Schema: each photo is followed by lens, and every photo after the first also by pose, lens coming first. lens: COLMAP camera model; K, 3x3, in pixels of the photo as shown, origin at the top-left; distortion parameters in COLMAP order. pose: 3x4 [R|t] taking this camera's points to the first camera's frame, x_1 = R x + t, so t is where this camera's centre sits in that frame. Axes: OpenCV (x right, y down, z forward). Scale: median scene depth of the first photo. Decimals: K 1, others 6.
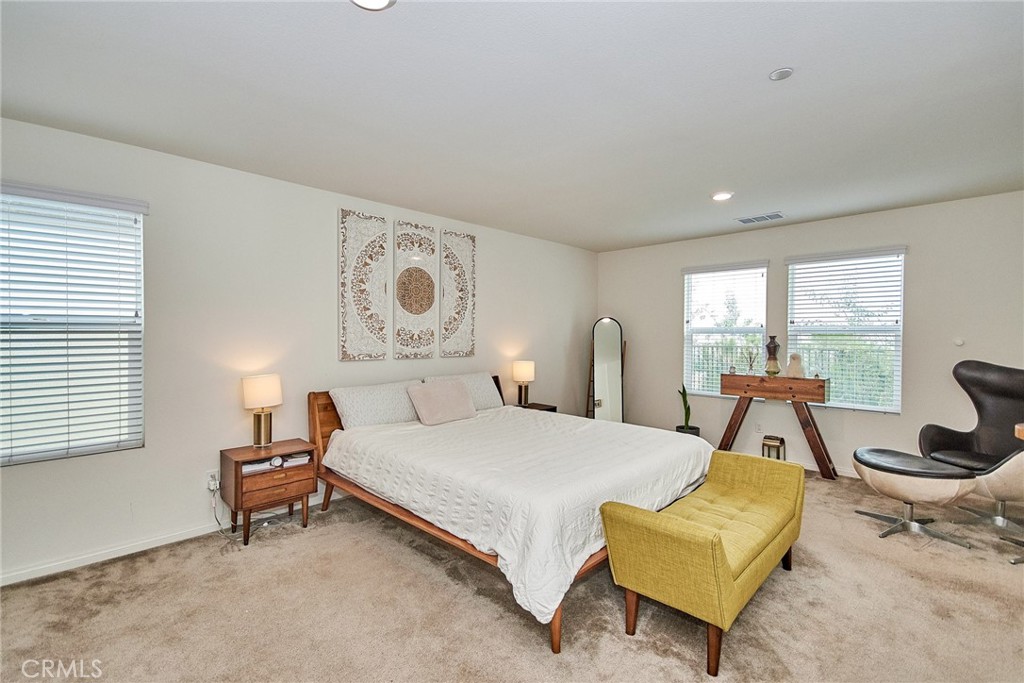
lens RADIAL K [[442.6, 0, 512.0], [0, 442.6, 341.5], [0, 0, 1]] dist [0.000795, 0.000095]
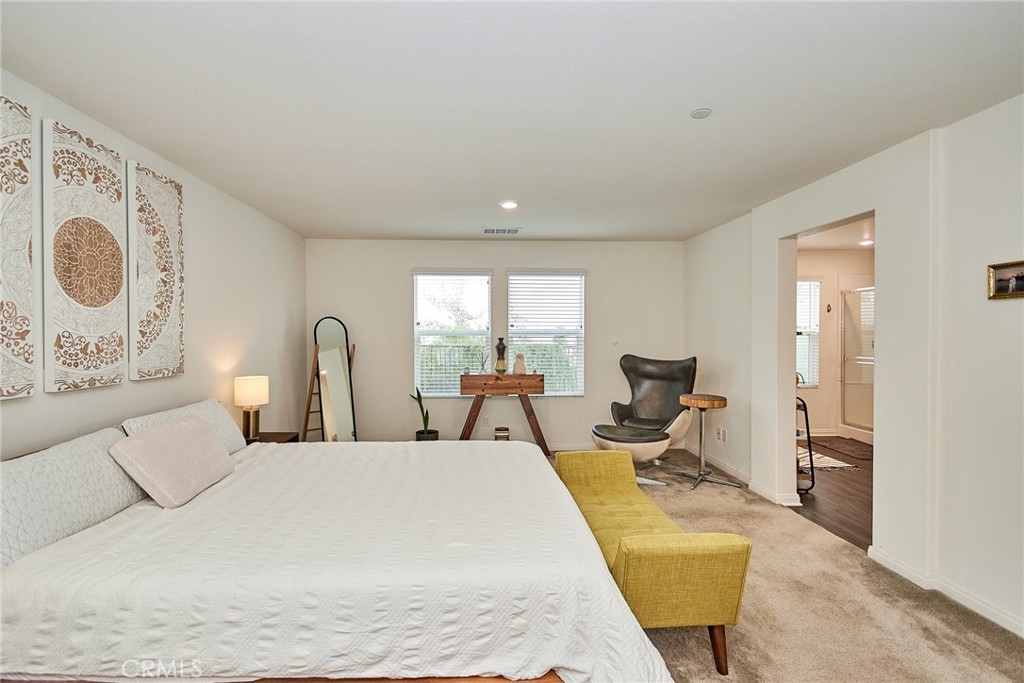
lens RADIAL K [[446.9, 0, 481.9], [0, 446.9, 341.8], [0, 0, 1]] dist [0.009611, -0.006910]
pose [[0.691953, -0.018010, 0.721717, -0.272992], [0.014085, 0.999835, 0.011446, -0.017408], [-0.721805, 0.002246, 0.692093, 0.269965]]
